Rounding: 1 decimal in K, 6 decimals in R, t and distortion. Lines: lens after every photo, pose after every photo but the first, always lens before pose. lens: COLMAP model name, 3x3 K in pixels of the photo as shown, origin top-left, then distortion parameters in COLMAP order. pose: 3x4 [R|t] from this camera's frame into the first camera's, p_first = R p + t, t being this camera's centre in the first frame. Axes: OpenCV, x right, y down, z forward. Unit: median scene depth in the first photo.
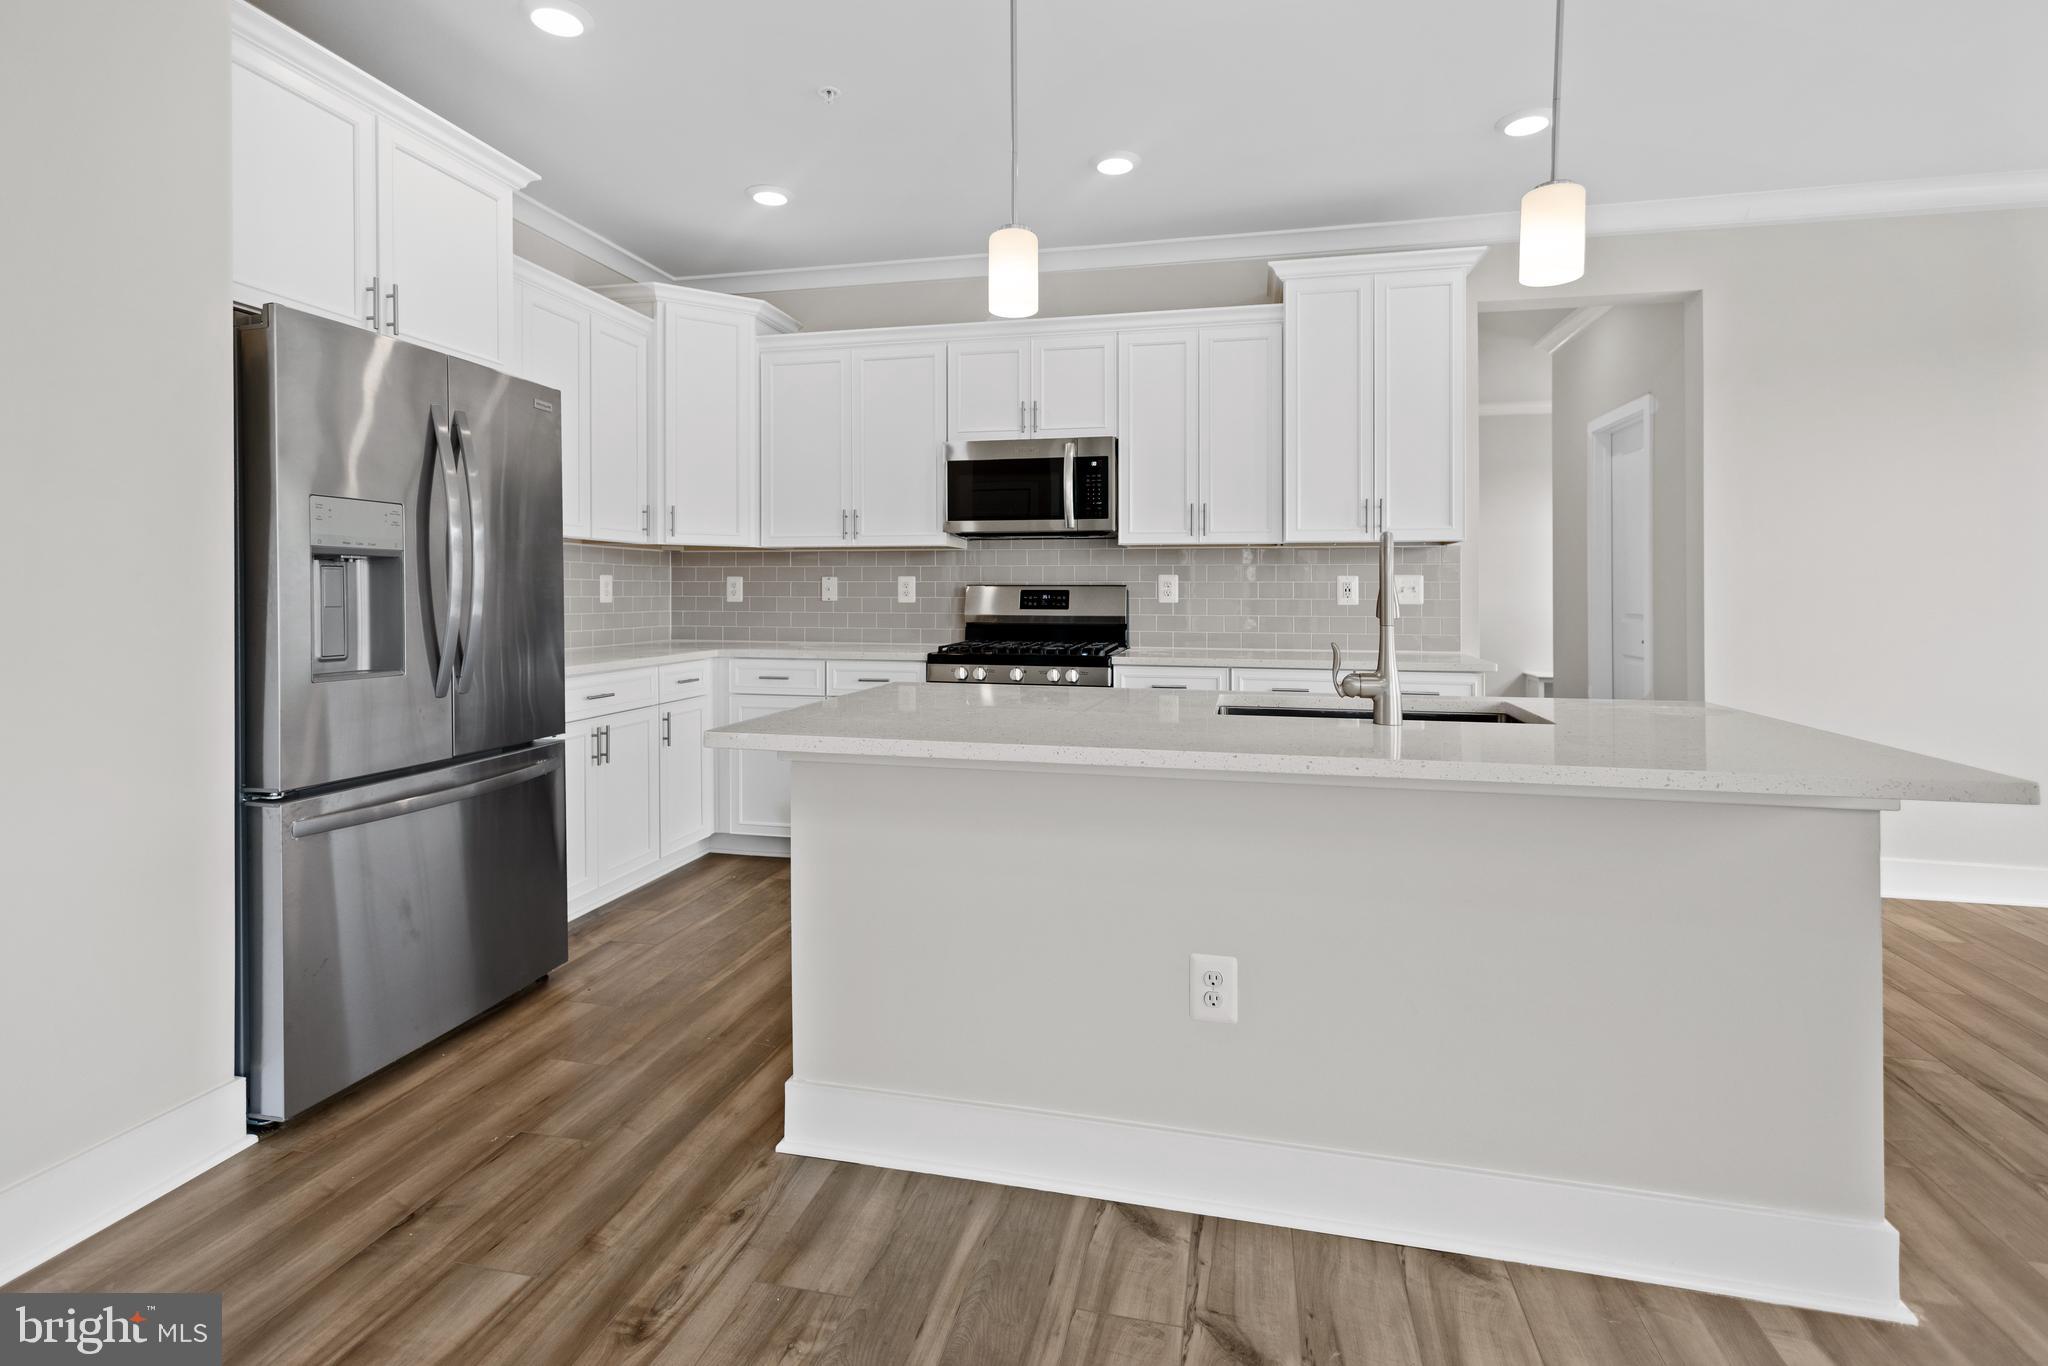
lens RADIAL K [[955.5, 0, 1022.4], [0, 955.5, 606.7], [0, 0, 1]] dist [0.001946, 0.000397]
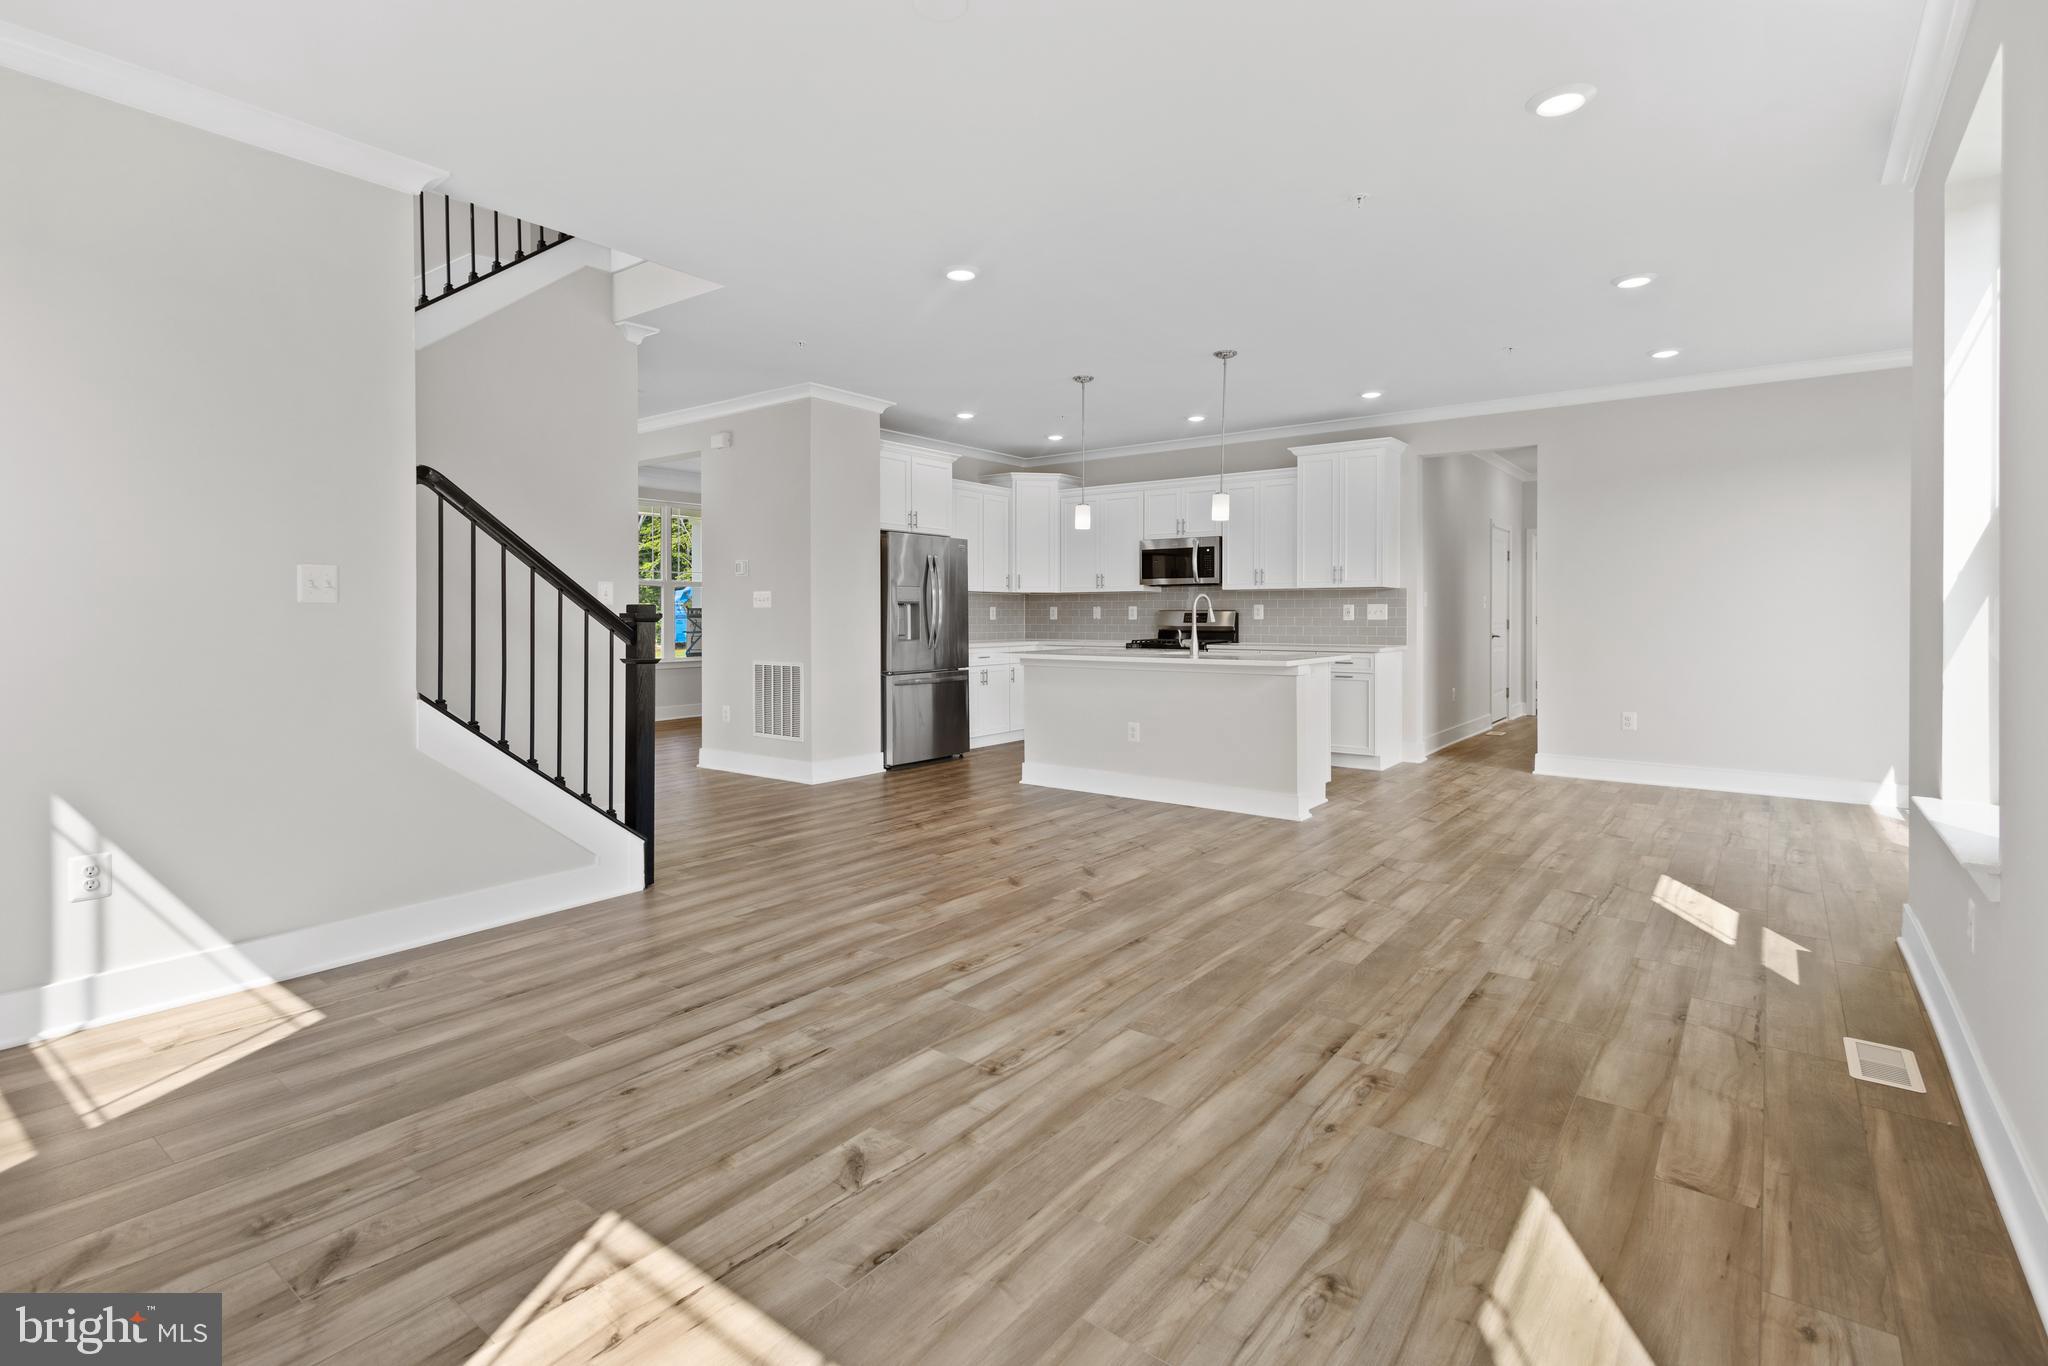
lens RADIAL K [[980.9, 0, 1035.2], [0, 980.9, 647.1], [0, 0, 1]] dist [0.003551, 0.000569]
pose [[0.912714, 0.009434, -0.408489, 0.591784], [-0.002650, 0.999849, 0.017169, 0.020058], [0.408590, -0.014588, 0.912602, -1.041233]]
